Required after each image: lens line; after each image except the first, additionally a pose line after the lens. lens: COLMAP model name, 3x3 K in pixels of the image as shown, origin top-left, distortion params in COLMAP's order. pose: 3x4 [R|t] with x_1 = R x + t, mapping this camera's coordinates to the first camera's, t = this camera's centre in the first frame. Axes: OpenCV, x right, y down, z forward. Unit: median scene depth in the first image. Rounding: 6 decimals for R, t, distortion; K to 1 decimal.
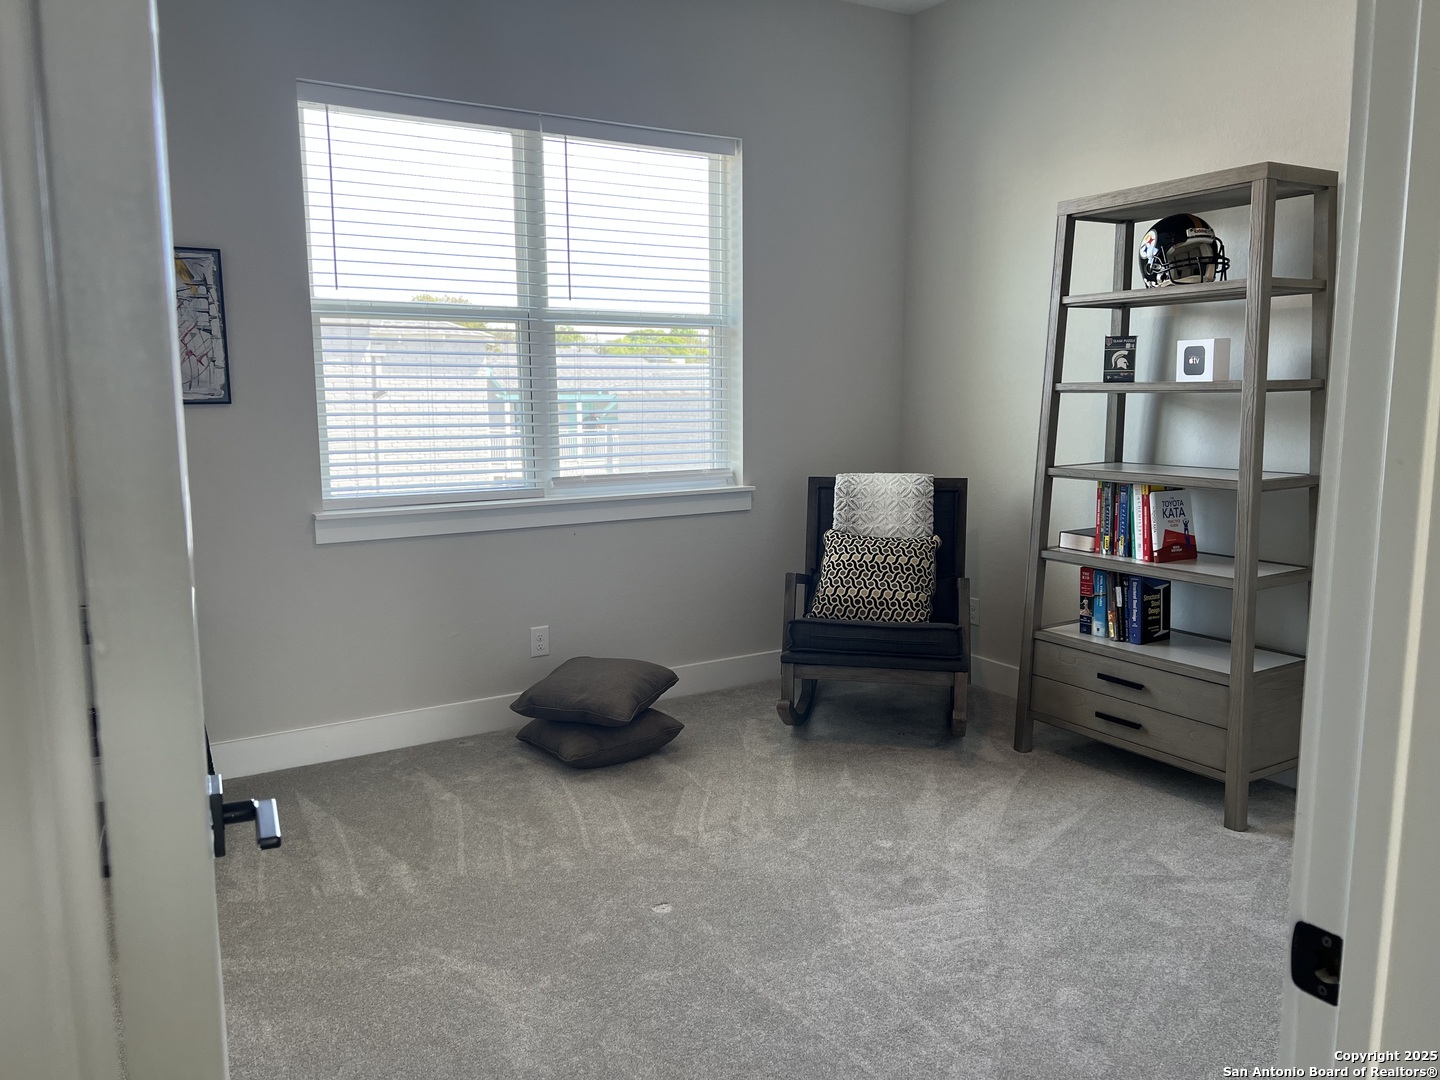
lens RADIAL K [[1081.0, 0, 720.1], [0, 1081.0, 541.7], [0, 0, 1]] dist [0.067277, -0.084596]
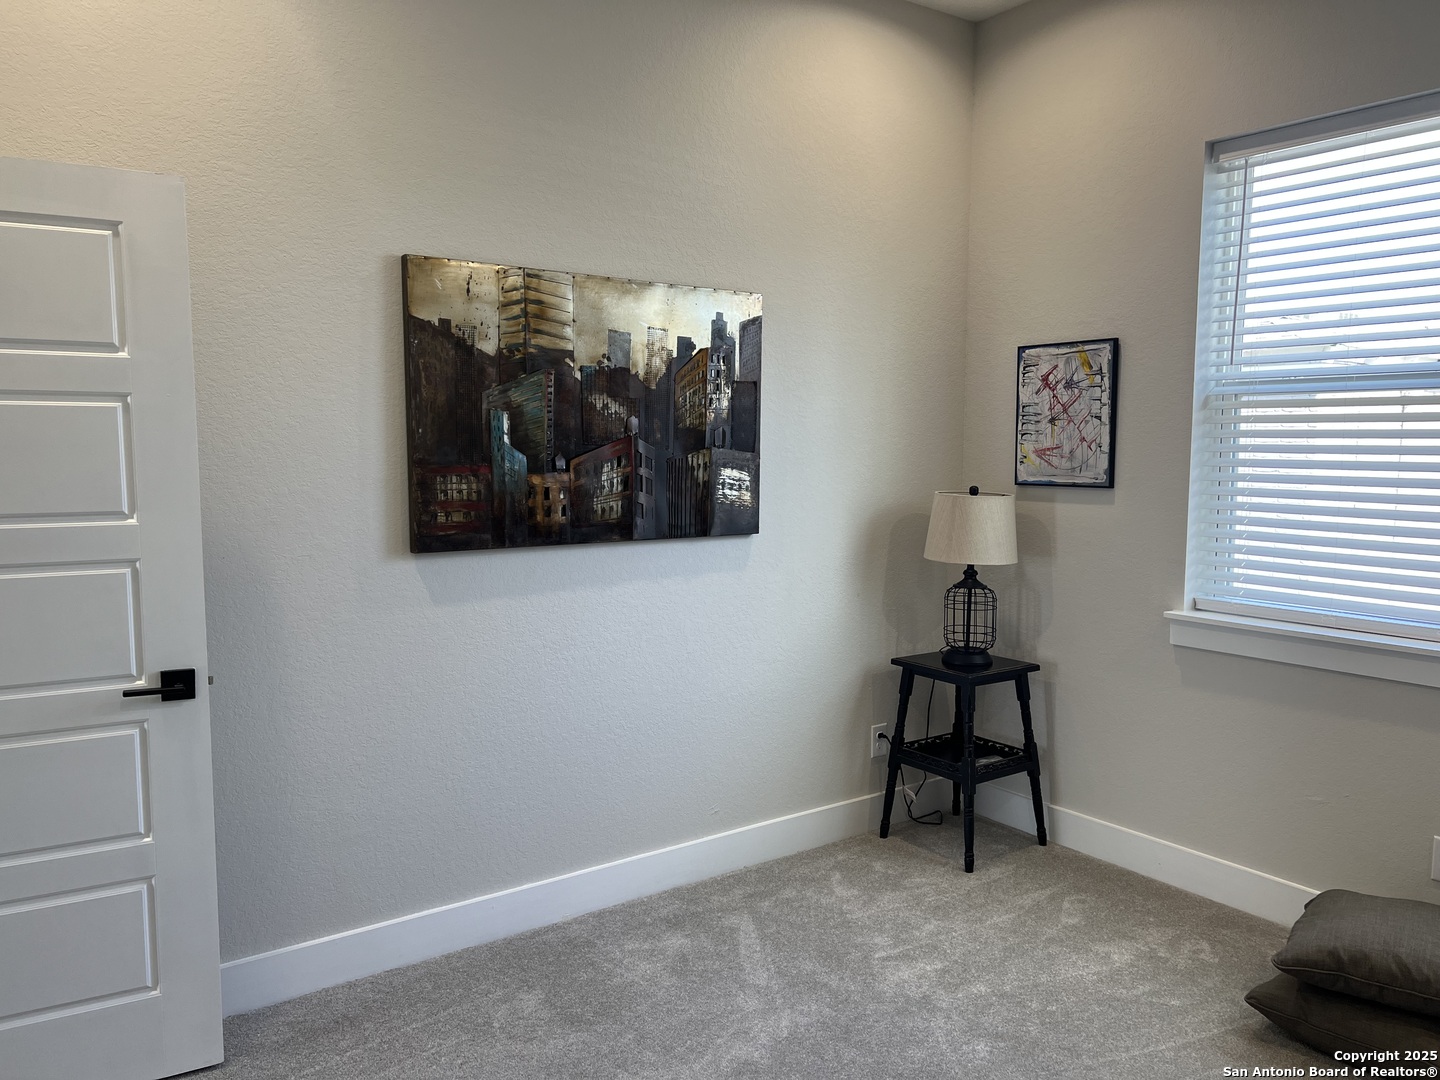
lens RADIAL K [[1081.0, 0, 720.0], [0, 1081.0, 545.1], [0, 0, 1]] dist [0.067277, -0.084596]
pose [[0.063043, 0.099620, -0.993026, 0.546459], [-0.142840, 0.985662, 0.089813, -0.115277], [0.987736, 0.136182, 0.076369, 0.583295]]
